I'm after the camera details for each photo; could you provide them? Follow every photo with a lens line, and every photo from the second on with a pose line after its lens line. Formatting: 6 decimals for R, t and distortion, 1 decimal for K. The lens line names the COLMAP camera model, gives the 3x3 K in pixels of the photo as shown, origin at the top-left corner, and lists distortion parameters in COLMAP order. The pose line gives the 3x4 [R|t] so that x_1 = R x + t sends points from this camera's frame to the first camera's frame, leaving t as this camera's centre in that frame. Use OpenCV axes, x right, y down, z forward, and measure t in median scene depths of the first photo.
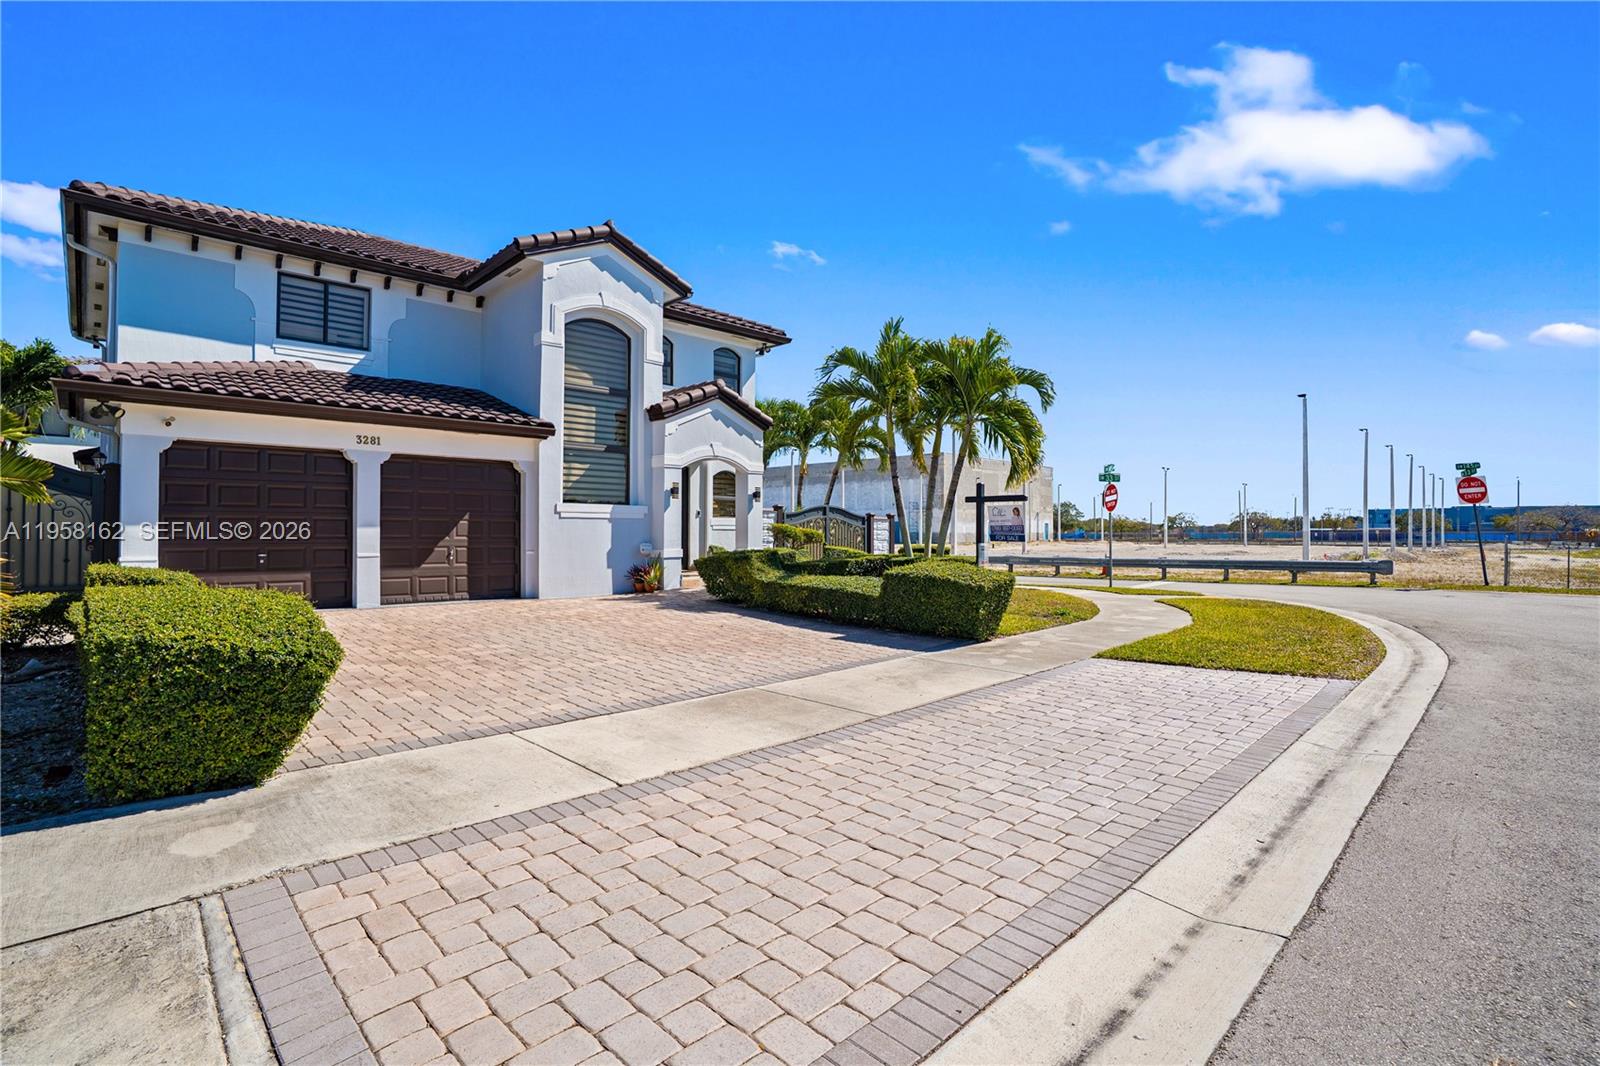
lens RADIAL K [[727.7, 0, 797.2], [0, 727.7, 530.9], [0, 0, 1]] dist [-0.006054, 0.000864]
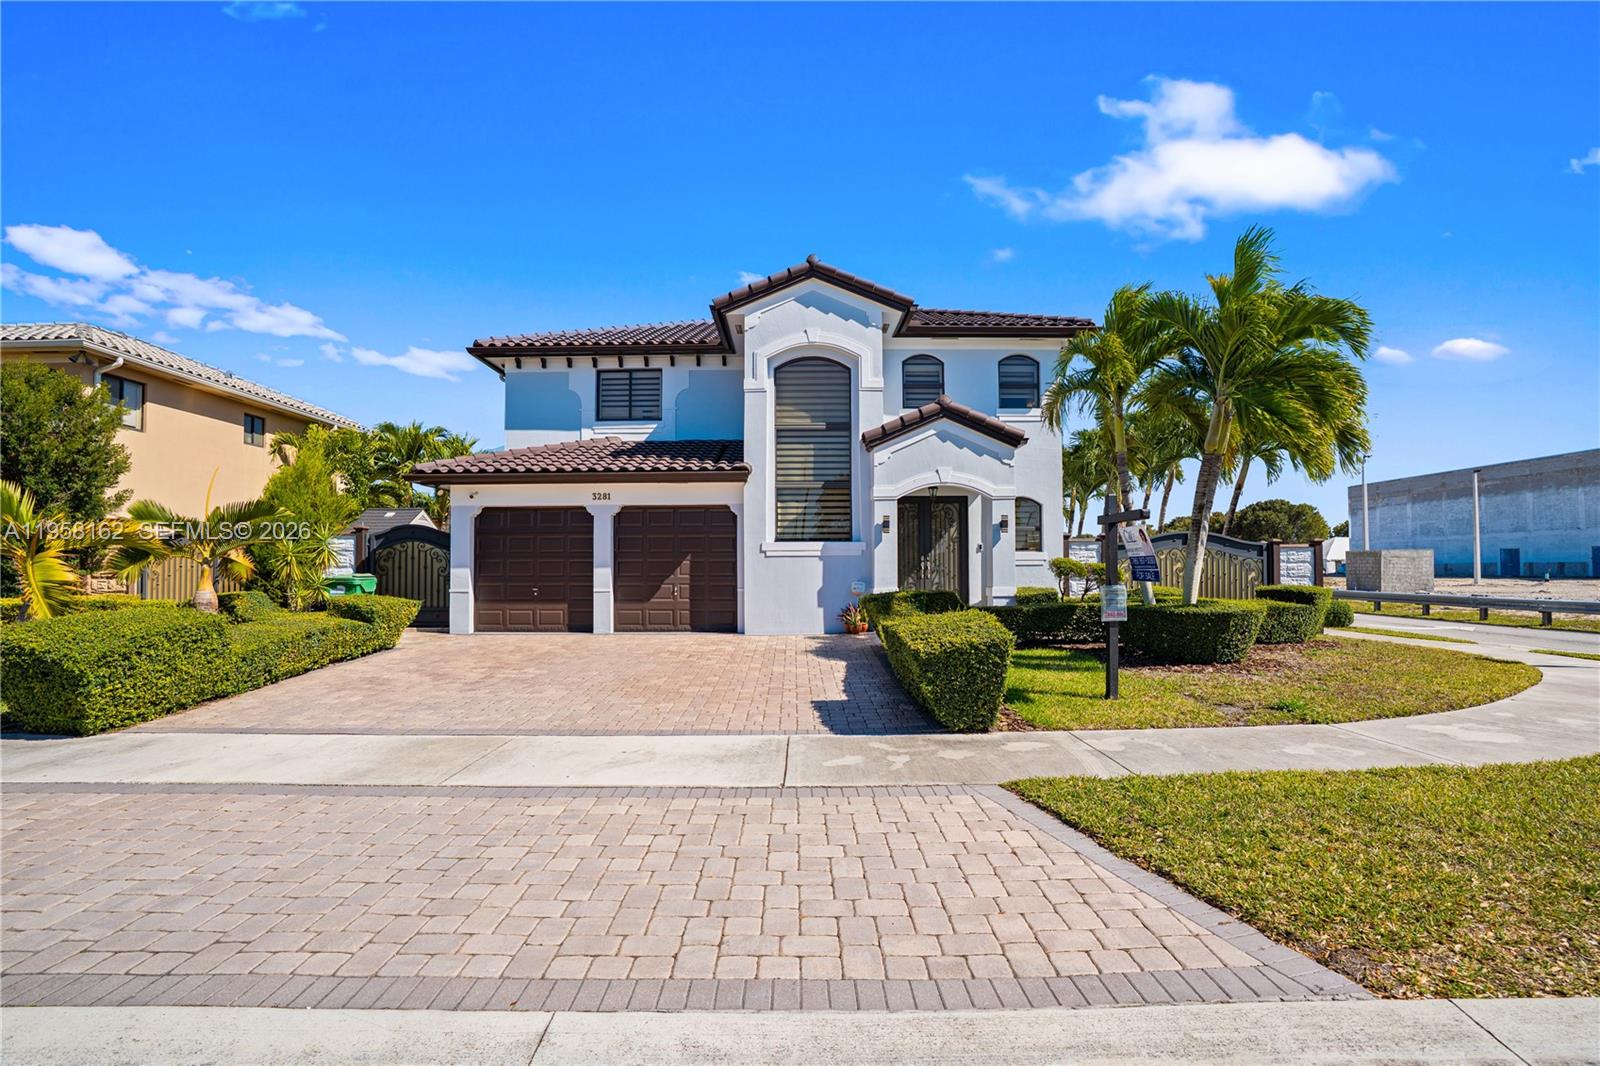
lens RADIAL K [[727.7, 0, 804.2], [0, 727.7, 546.1], [0, 0, 1]] dist [-0.006054, 0.000864]
pose [[0.733183, -0.020207, -0.679731, 0.414036], [0.007755, 0.999742, -0.021355, -0.010694], [0.679987, 0.010385, 0.733151, 0.282578]]
